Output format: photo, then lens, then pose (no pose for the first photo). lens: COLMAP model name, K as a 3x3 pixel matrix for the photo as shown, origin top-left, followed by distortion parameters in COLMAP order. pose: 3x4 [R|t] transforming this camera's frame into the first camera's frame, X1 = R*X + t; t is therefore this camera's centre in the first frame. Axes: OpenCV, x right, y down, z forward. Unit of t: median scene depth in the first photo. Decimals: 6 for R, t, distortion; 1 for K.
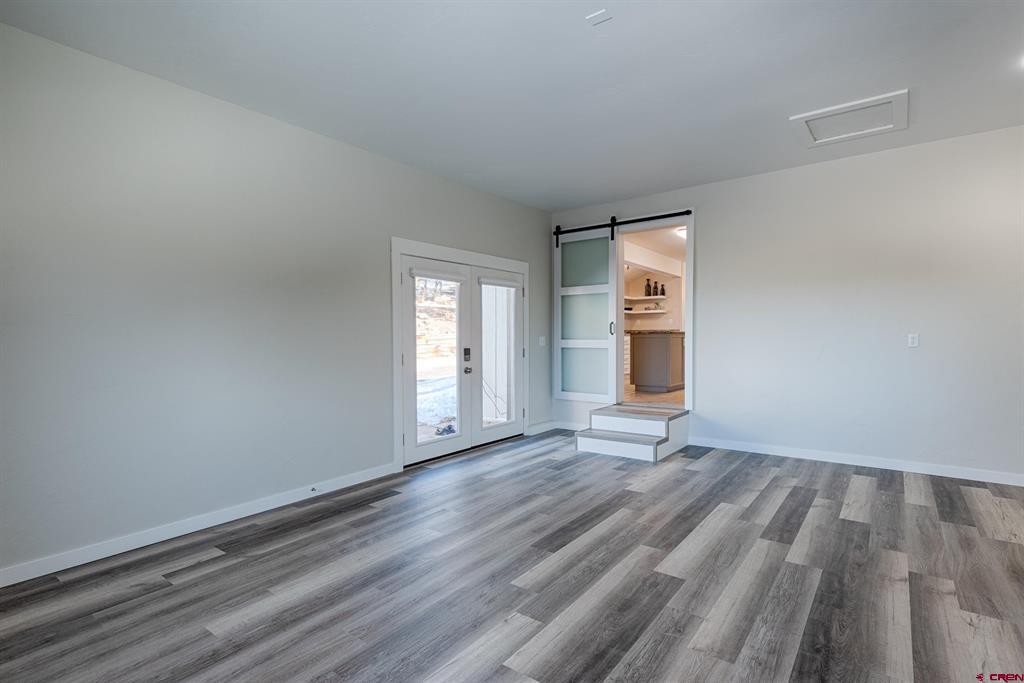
lens RADIAL K [[464.5, 0, 513.7], [0, 464.5, 341.6], [0, 0, 1]] dist [0.034156, -0.004224]
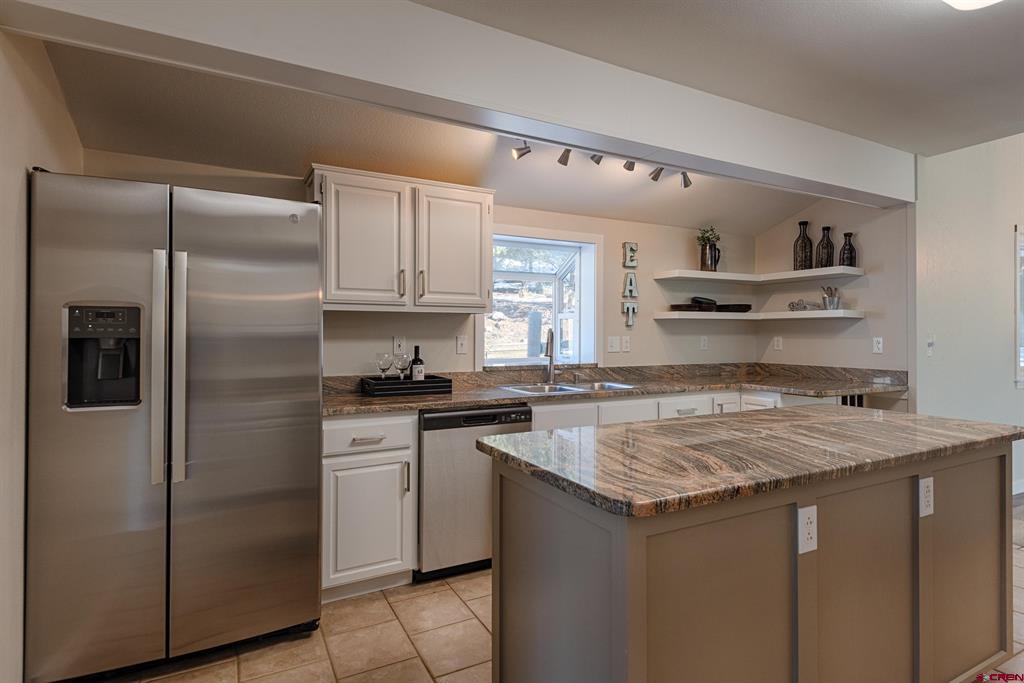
lens RADIAL K [[550.7, 0, 507.6], [0, 550.7, 325.7], [0, 0, 1]] dist [0.008130, 0.000605]
pose [[0.918867, 0.004236, -0.394545, 0.250441], [-0.015061, 0.999590, -0.024345, -0.043006], [0.394280, 0.028312, 0.918554, 0.541946]]
